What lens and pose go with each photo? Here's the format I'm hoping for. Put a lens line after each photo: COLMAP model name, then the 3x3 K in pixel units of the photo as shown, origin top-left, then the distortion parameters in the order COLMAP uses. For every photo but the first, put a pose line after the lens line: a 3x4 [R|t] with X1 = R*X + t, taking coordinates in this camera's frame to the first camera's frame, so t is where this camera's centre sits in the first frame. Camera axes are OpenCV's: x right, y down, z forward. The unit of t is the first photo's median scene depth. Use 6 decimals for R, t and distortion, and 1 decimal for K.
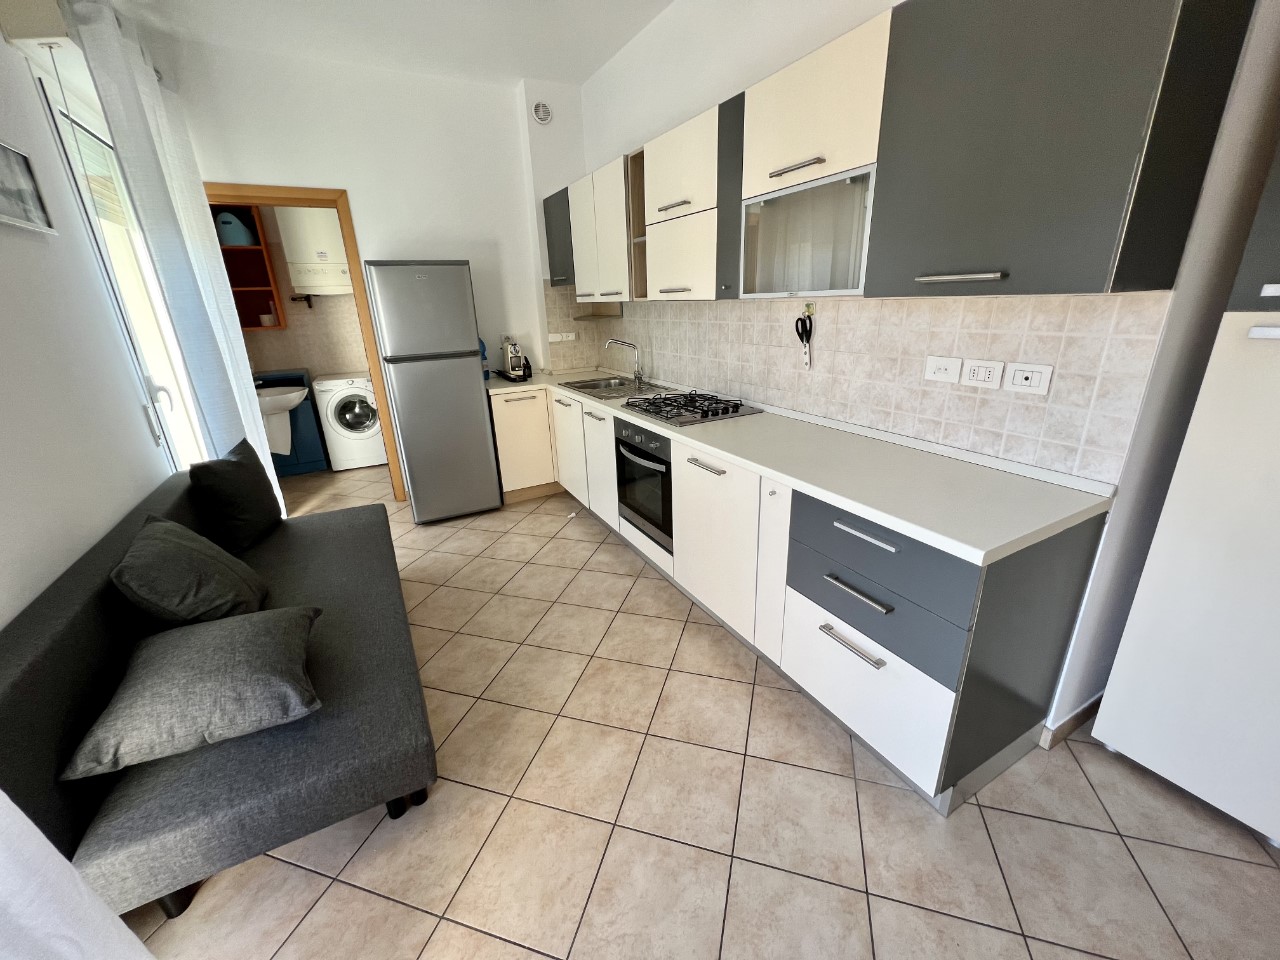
lens RADIAL K [[512.9, 0, 637.7], [0, 512.9, 473.9], [0, 0, 1]] dist [0.000730, 0.000304]
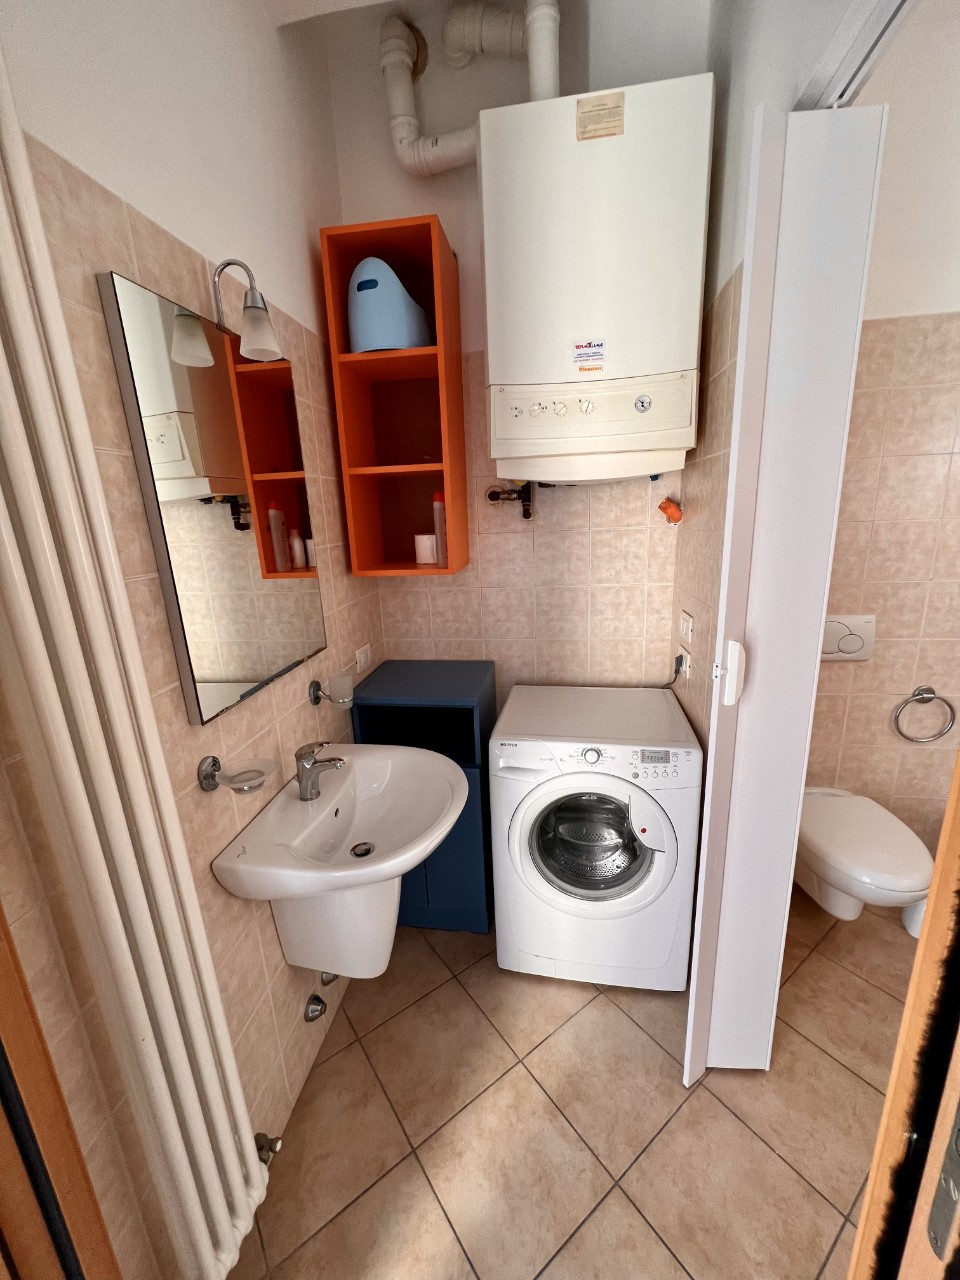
lens RADIAL K [[499.3, 0, 480.0], [0, 499.3, 640.0], [0, 0, 1]] dist [0.000511, 0.000050]
pose [[0.798678, 0.152281, -0.582172, -0.894757], [-0.180323, 0.983558, 0.009890, -0.474830], [0.574105, 0.097079, 0.813006, 1.410469]]
